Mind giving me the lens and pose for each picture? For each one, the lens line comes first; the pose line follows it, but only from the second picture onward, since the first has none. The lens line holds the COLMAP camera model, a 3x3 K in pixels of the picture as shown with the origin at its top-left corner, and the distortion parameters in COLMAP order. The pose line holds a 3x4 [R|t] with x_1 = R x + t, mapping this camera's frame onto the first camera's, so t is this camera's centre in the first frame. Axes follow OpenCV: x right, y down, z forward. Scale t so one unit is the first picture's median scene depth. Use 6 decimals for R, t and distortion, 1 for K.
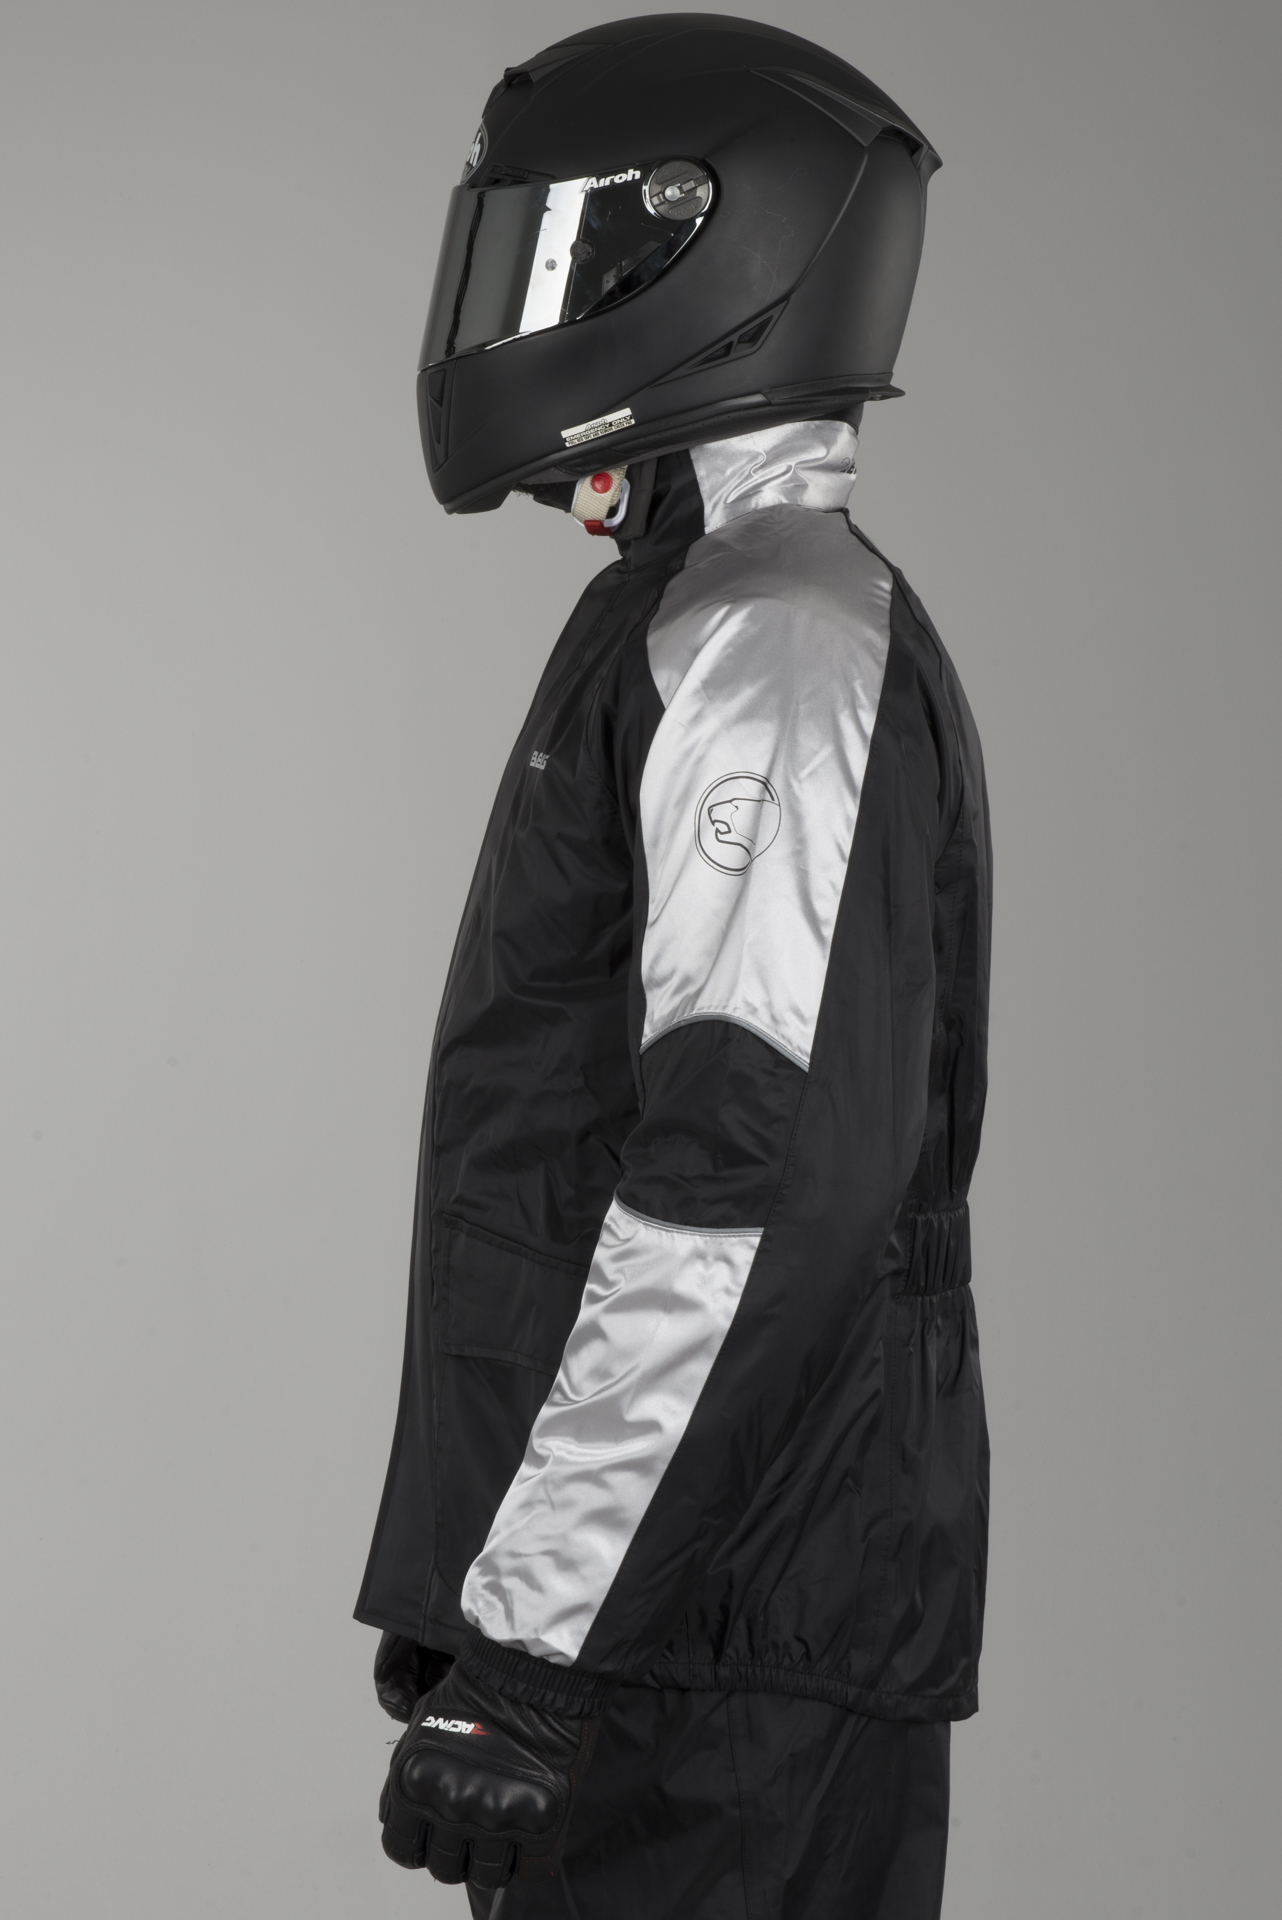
lens RADIAL K [[3883.2, 0, 641.1], [0, 3883.2, 990.2], [0, 0, 1]] dist [-0.051926, -0.207539]
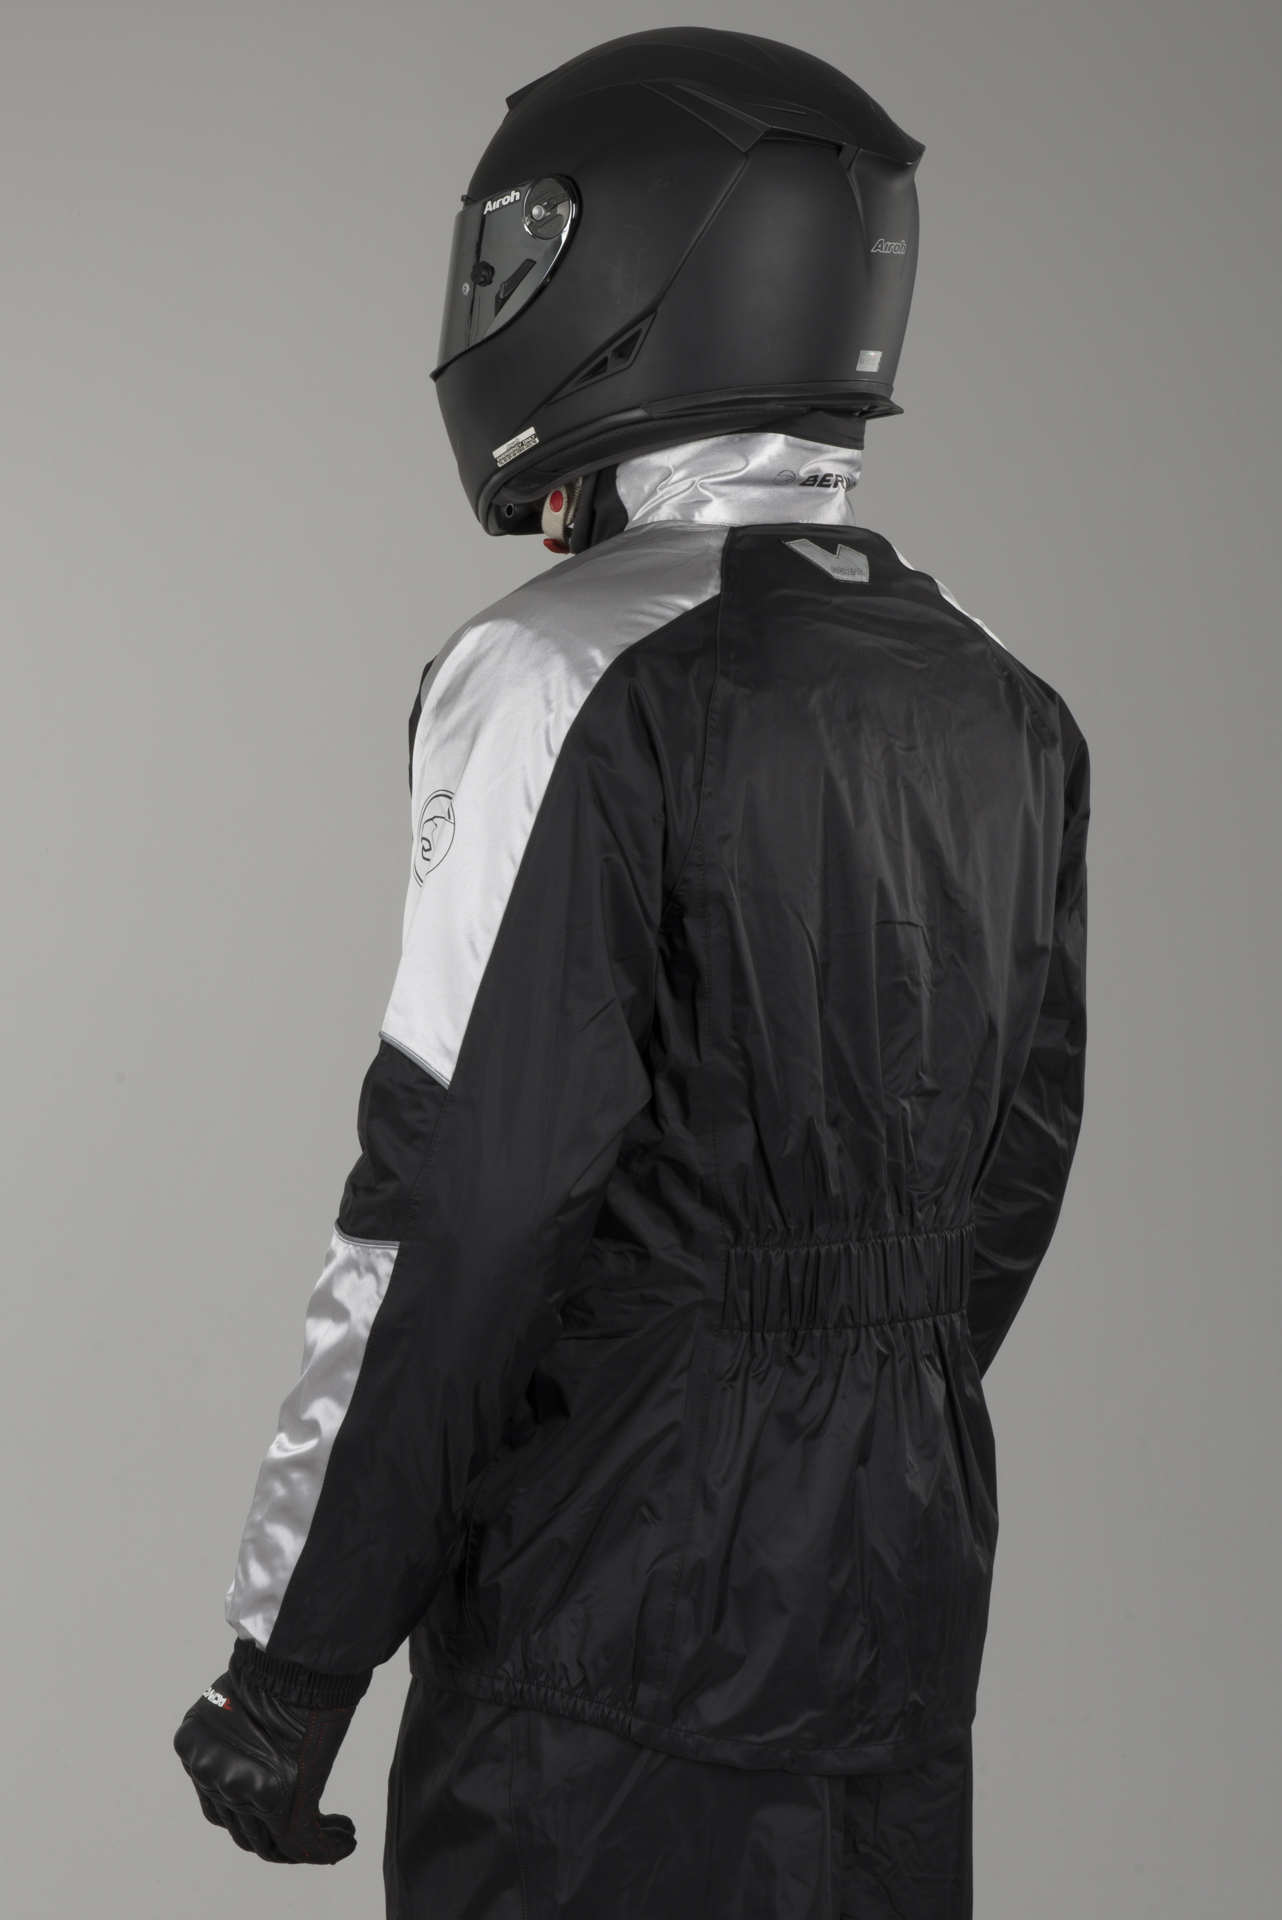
lens RADIAL K [[3883.2, 0, 641.1], [0, 3883.2, 990.2], [0, 0, 1]] dist [-0.051926, -0.207539]
pose [[0.865389, 0.041827, -0.499353, 0.542391], [-0.042494, 0.999046, 0.010038, -0.015512], [0.499296, 0.012533, 0.866341, 0.145349]]
